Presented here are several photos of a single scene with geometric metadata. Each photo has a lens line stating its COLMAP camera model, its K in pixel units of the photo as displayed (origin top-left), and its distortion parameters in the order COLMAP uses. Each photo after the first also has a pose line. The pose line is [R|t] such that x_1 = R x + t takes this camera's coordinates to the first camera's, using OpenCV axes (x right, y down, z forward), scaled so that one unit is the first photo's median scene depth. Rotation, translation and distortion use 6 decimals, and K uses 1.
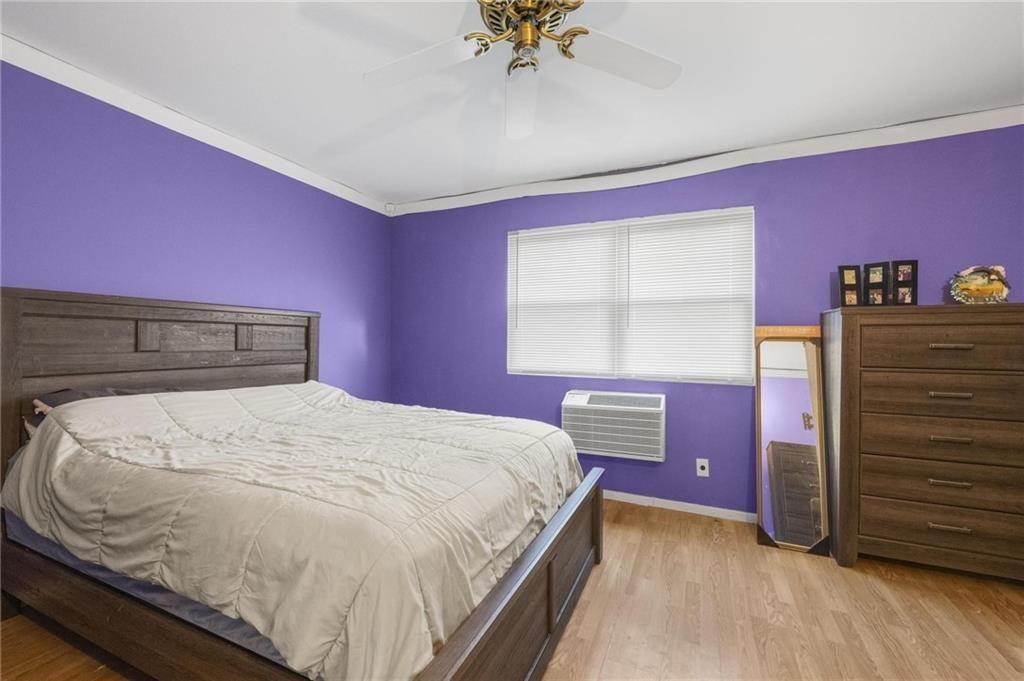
lens RADIAL K [[418.1, 0, 511.8], [0, 418.1, 341.0], [0, 0, 1]] dist [-0.000333, -0.000127]
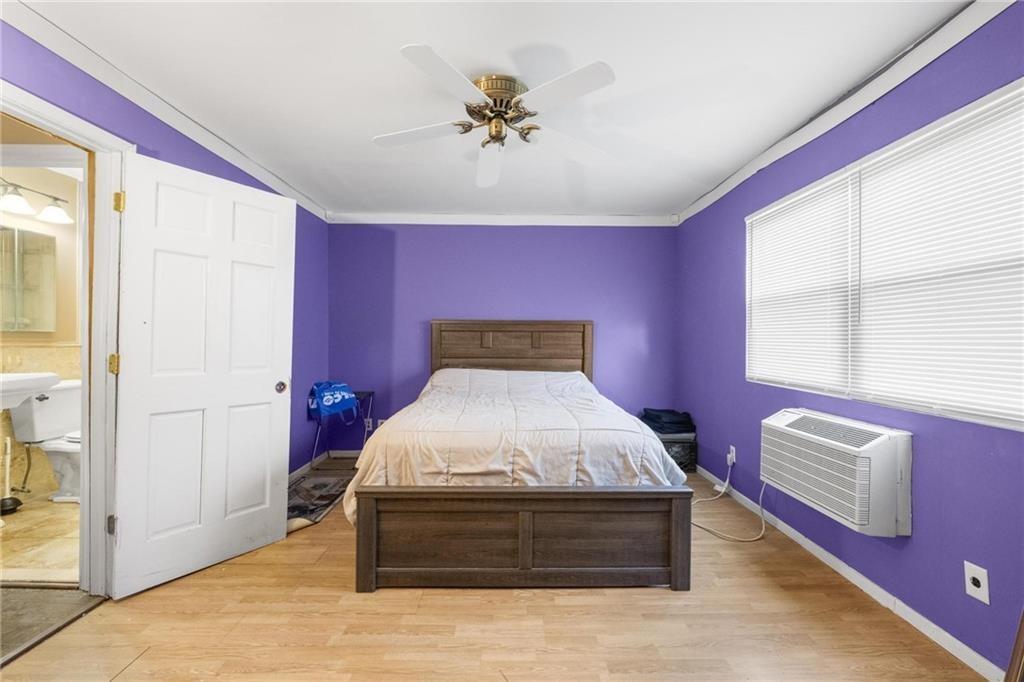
lens RADIAL K [[418.1, 0, 512.9], [0, 418.1, 341.9], [0, 0, 1]] dist [-0.000333, -0.000127]
pose [[0.414910, 0.000642, -0.909862, 0.677675], [-0.003749, 0.999992, -0.001004, 0.000508], [0.909855, 0.003828, 0.414909, 0.236543]]
